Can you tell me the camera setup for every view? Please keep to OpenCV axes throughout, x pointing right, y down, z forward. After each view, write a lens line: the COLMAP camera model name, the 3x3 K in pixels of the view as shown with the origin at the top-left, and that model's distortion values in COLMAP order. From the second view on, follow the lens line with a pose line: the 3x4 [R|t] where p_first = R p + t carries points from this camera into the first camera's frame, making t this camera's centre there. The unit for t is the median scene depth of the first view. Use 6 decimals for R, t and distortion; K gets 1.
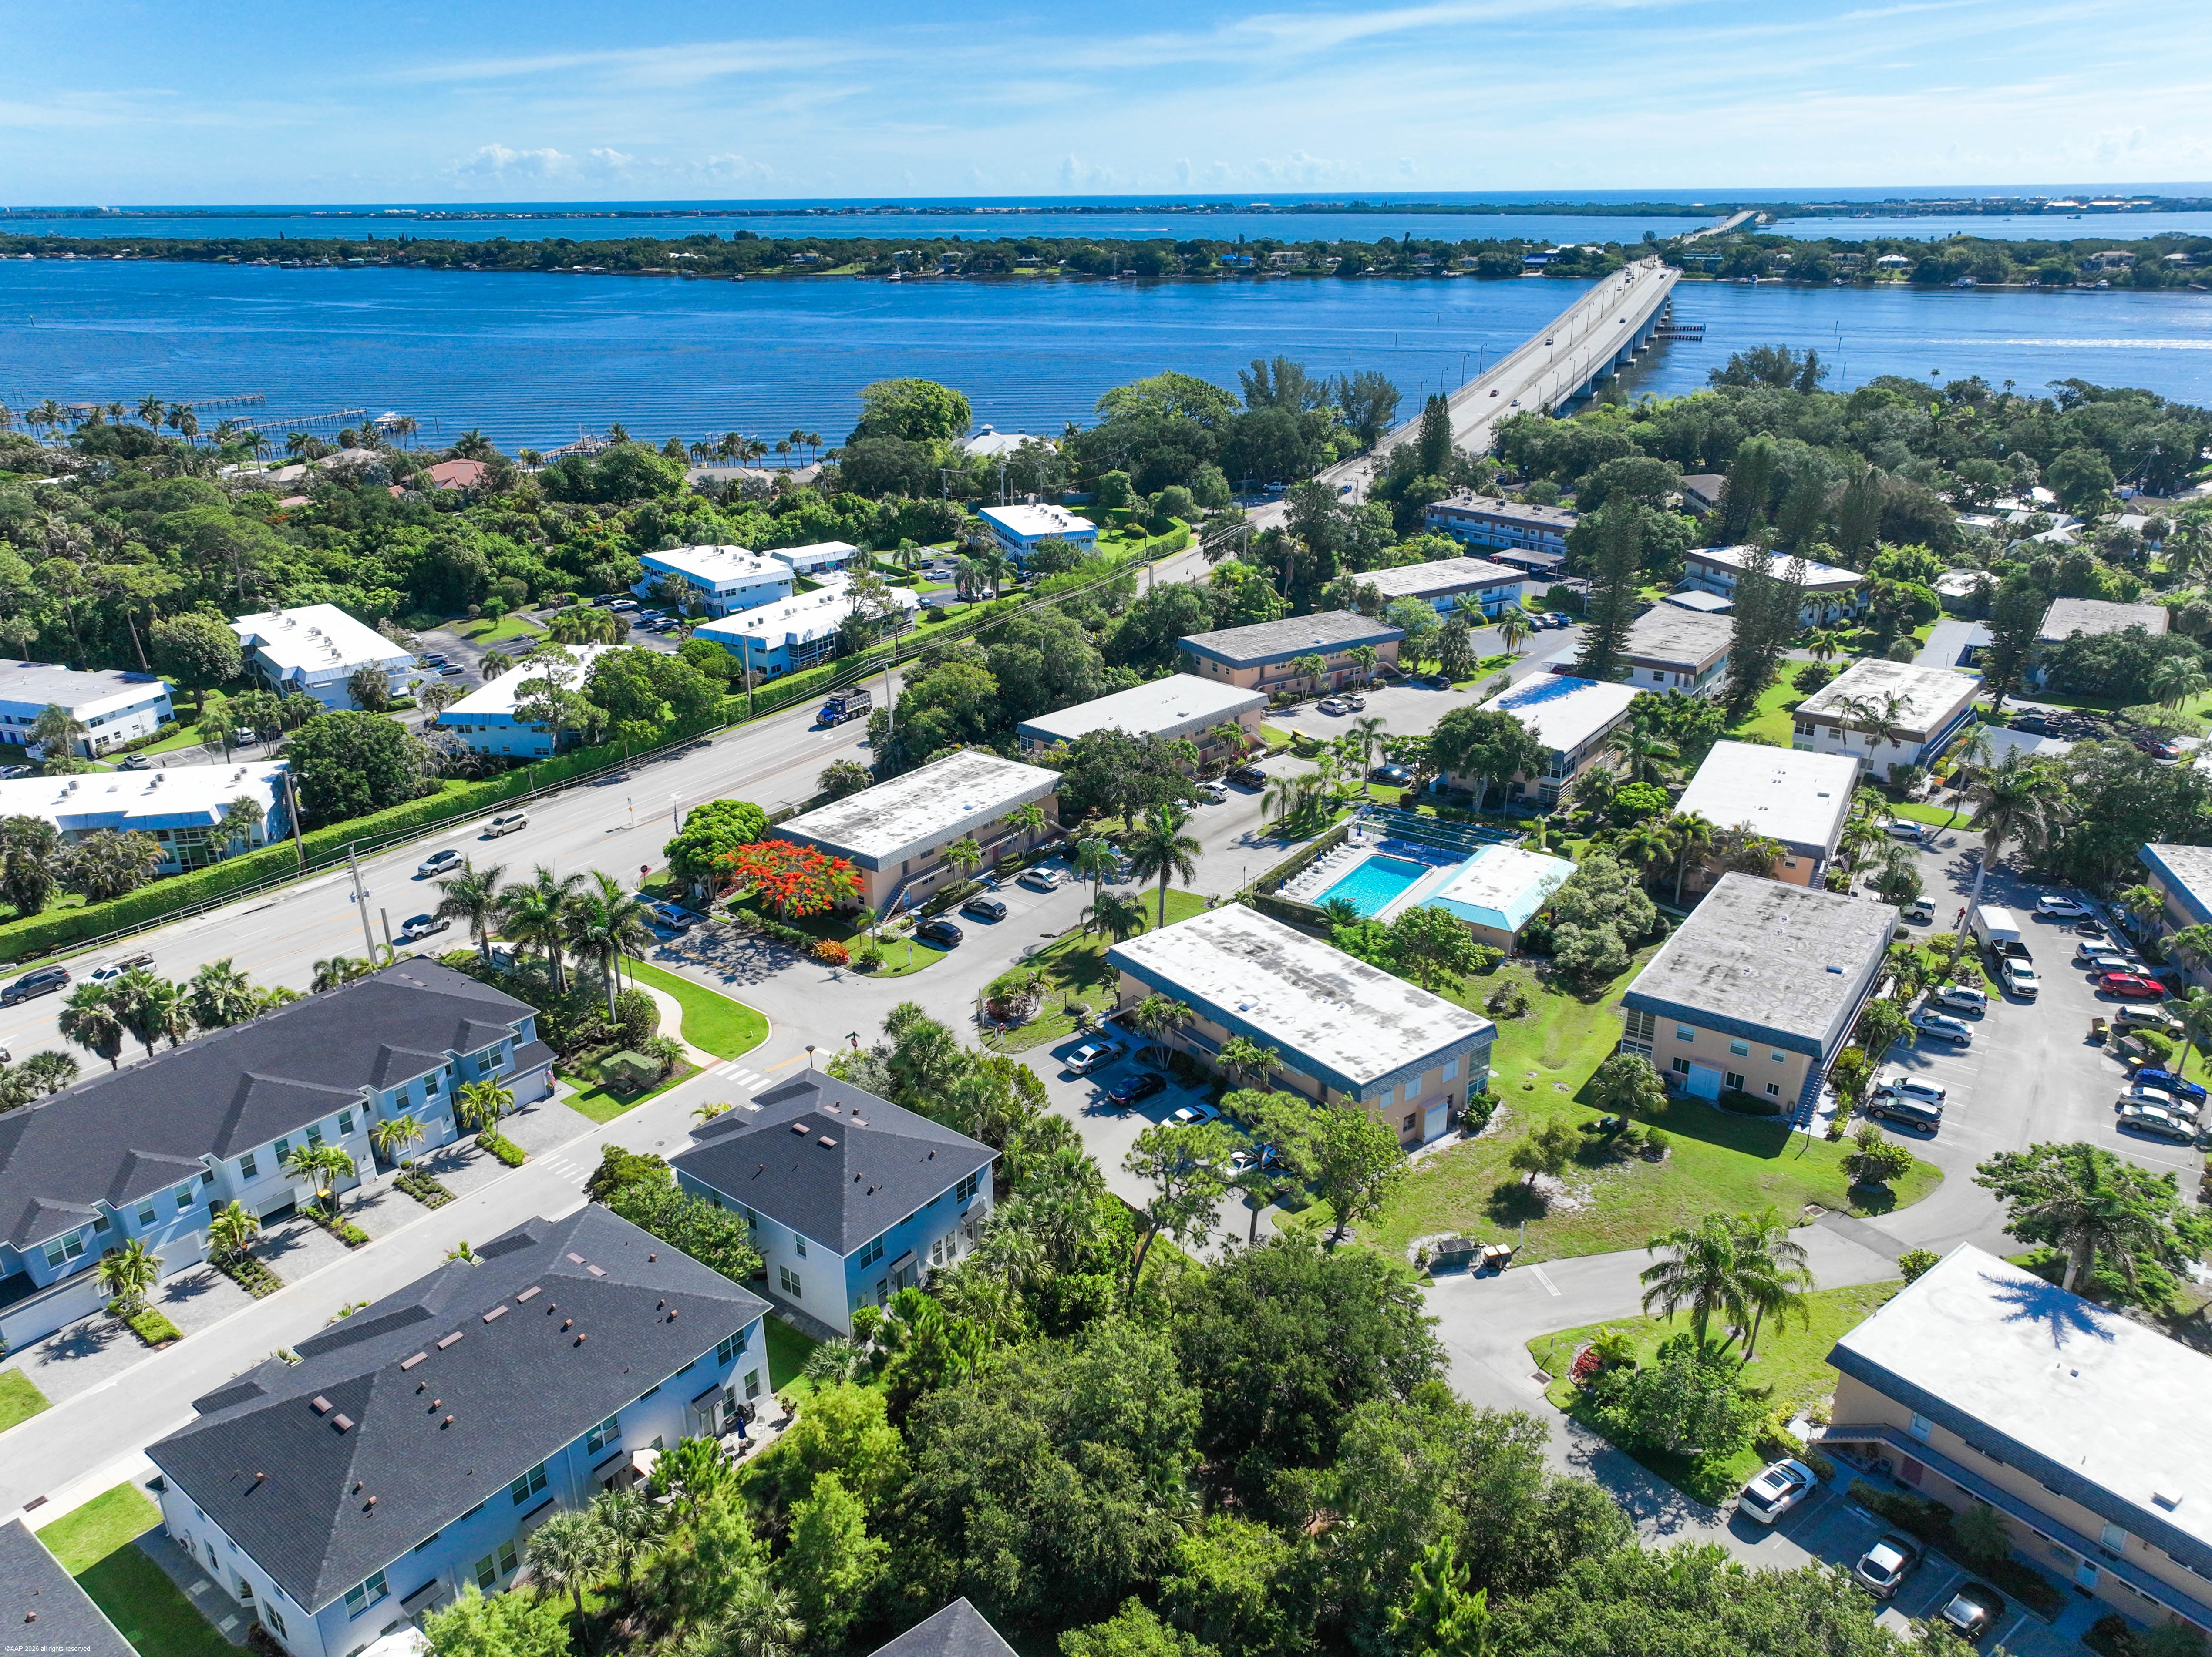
lens RADIAL K [[1537.6, 0, 1106.0], [0, 1537.6, 828.5], [0, 0, 1]] dist [0.009105, -0.001212]
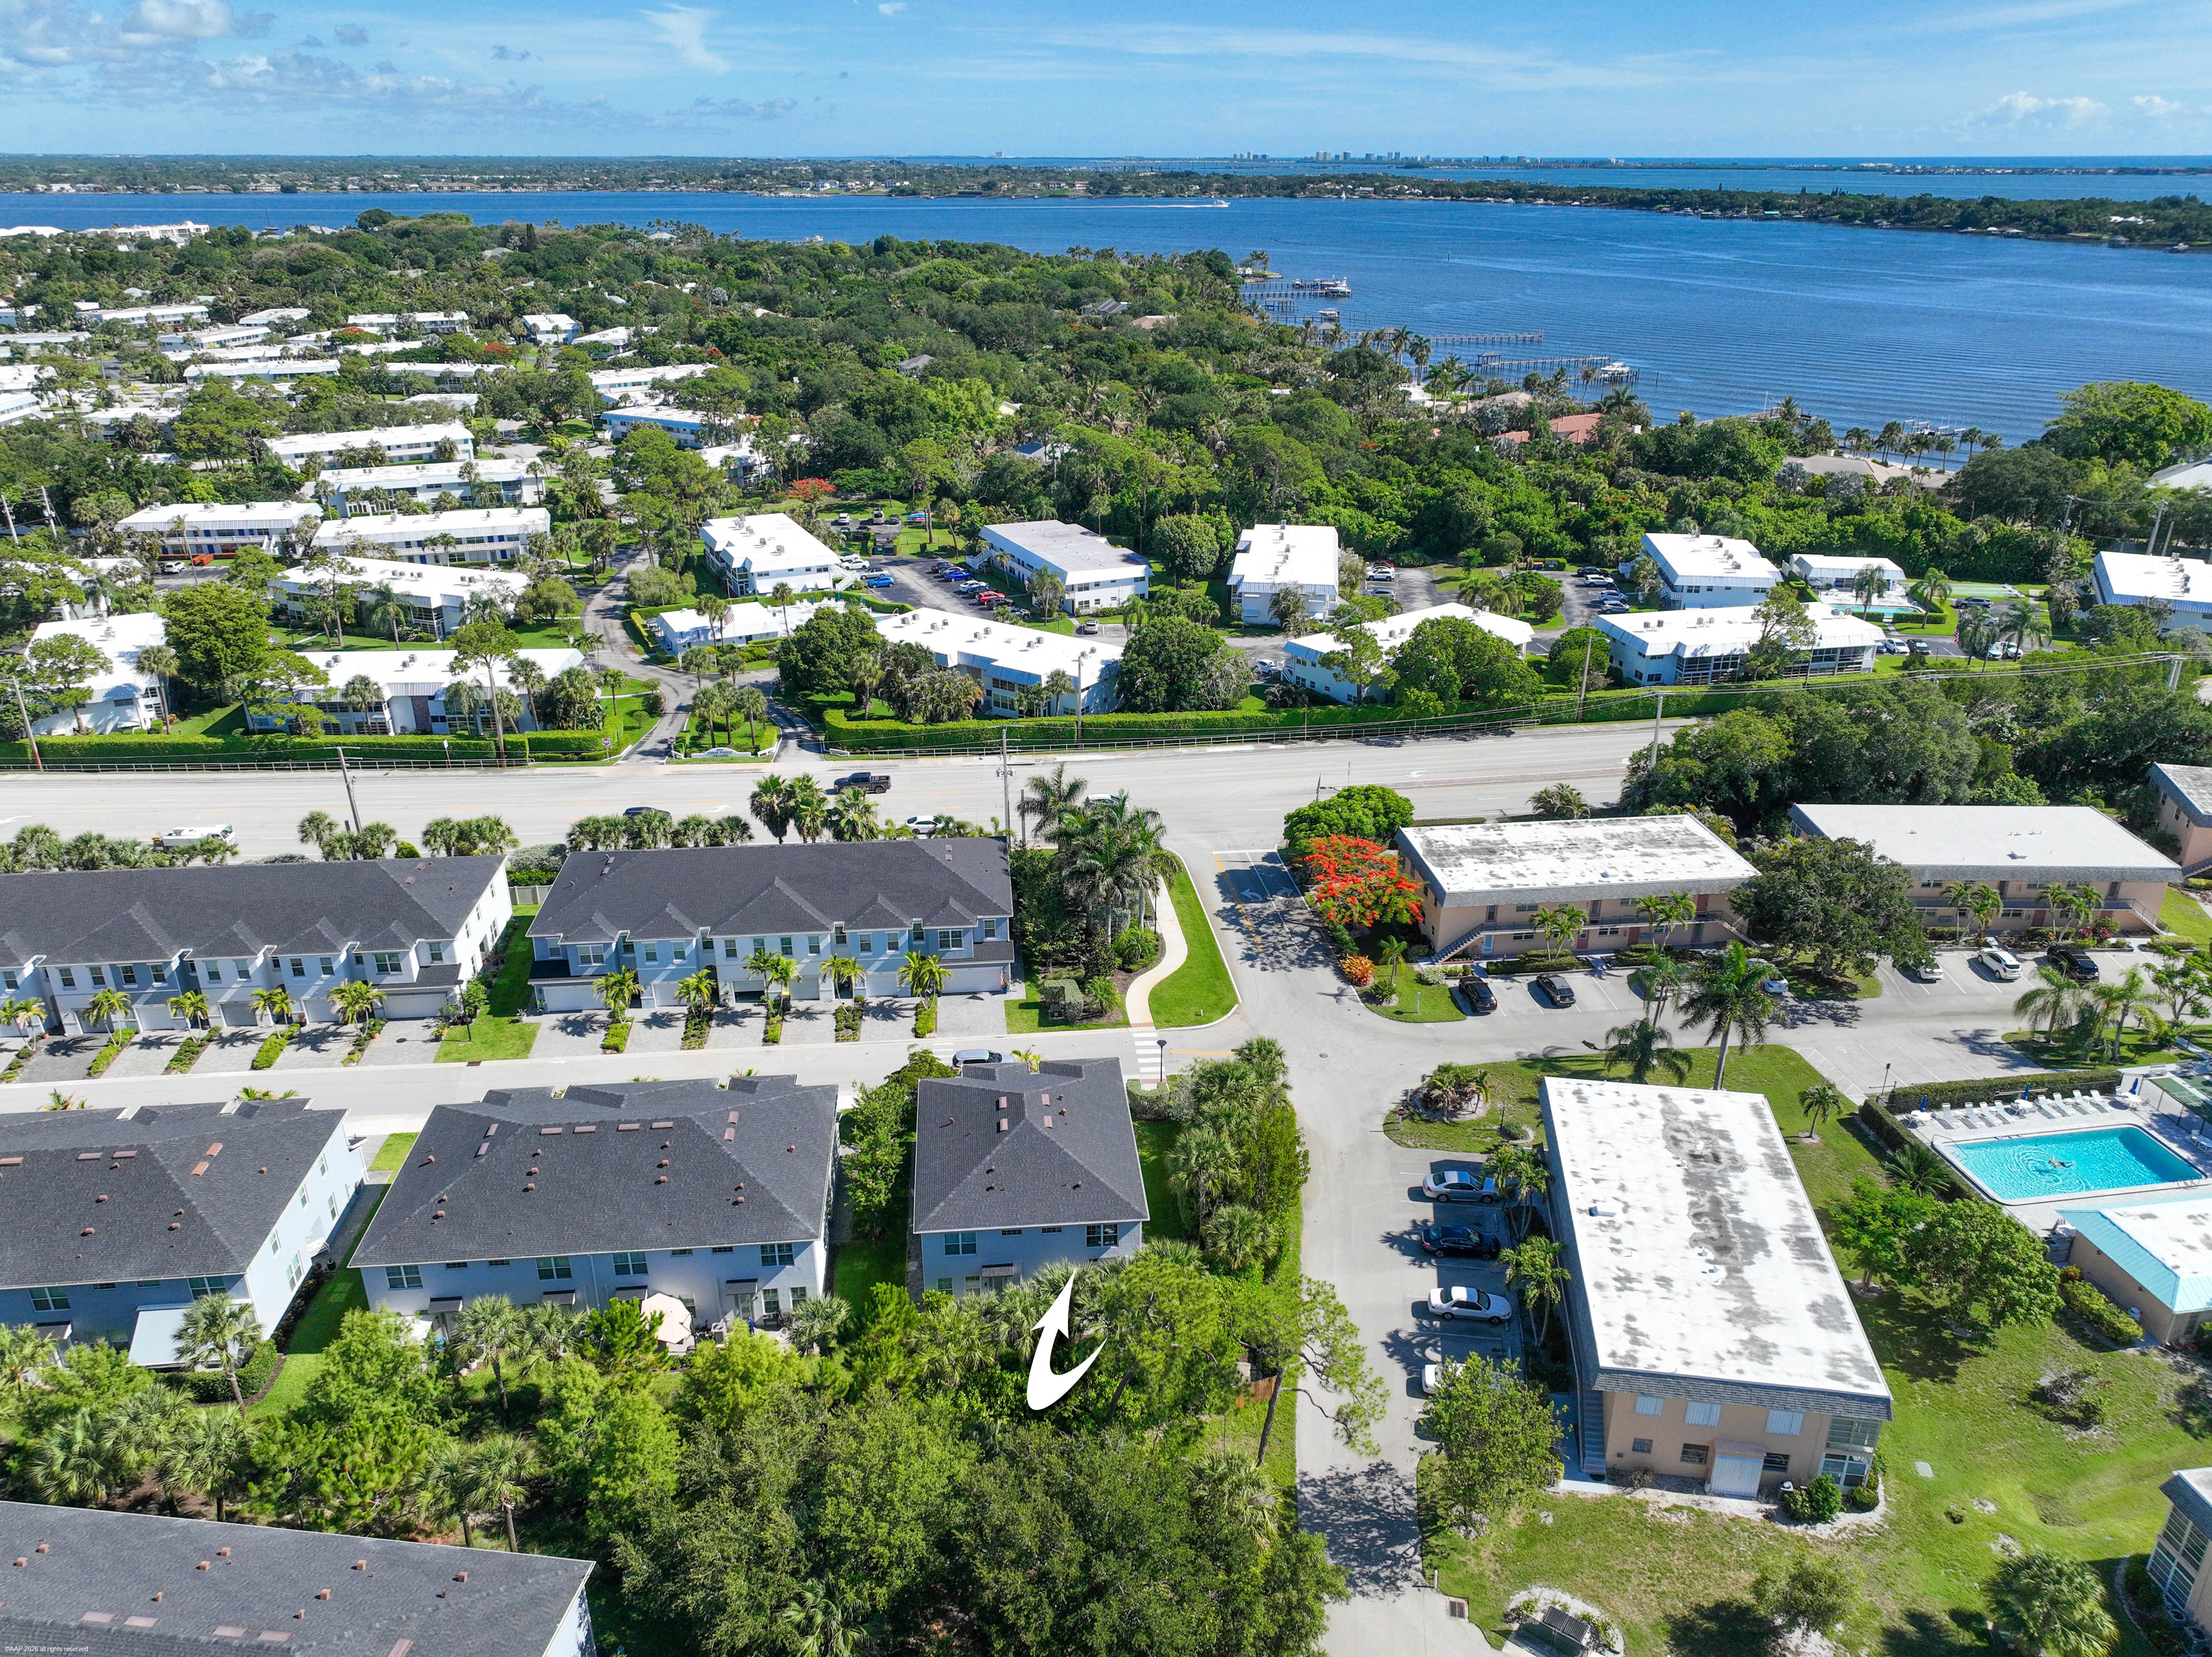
lens RADIAL K [[1537.6, 0, 1106.0], [0, 1537.6, 828.5], [0, 0, 1]] dist [0.009105, -0.001212]
pose [[0.705175, 0.297560, -0.643573, 0.268274], [-0.281094, 0.950624, 0.131528, -0.075235], [0.650933, 0.088154, 0.753999, 0.171937]]
